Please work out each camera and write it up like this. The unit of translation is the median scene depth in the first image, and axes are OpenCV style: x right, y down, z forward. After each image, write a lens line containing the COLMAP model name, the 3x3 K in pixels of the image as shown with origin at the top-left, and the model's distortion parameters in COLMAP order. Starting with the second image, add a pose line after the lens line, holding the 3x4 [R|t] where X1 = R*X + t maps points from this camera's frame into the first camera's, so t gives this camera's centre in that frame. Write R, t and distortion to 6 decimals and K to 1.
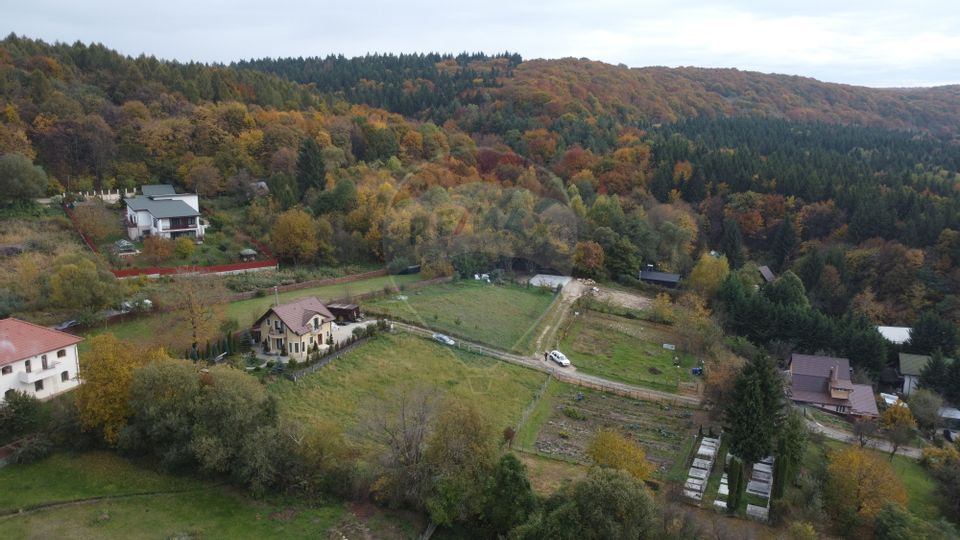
lens RADIAL K [[696.0, 0, 475.6], [0, 696.0, 267.9], [0, 0, 1]] dist [-0.030215, -0.002003]
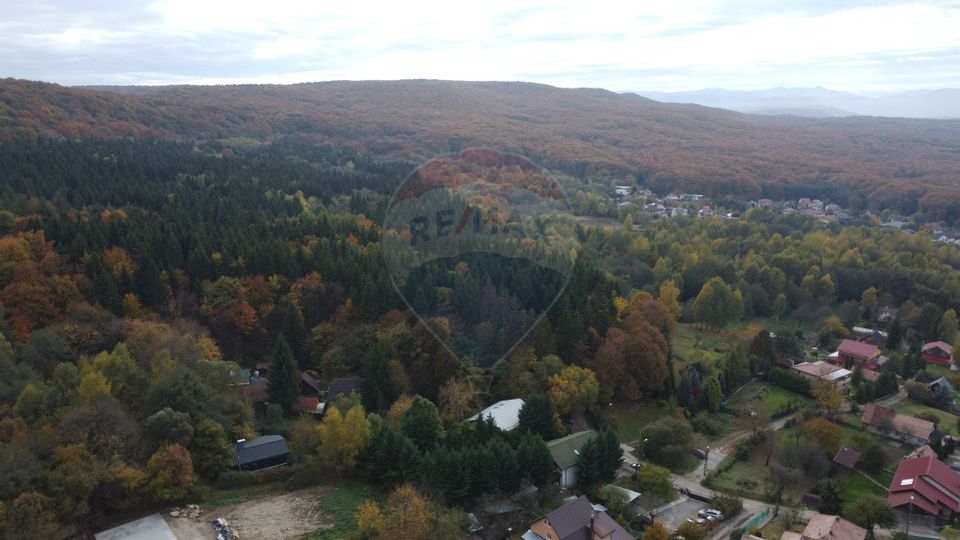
lens RADIAL K [[696.0, 0, 475.5], [0, 696.0, 267.0], [0, 0, 1]] dist [-0.030215, -0.002003]
pose [[0.502136, -0.195359, 0.842434, -0.089538], [0.184507, 0.975921, 0.116338, -0.103376], [-0.844877, 0.097018, 0.526090, 0.202279]]
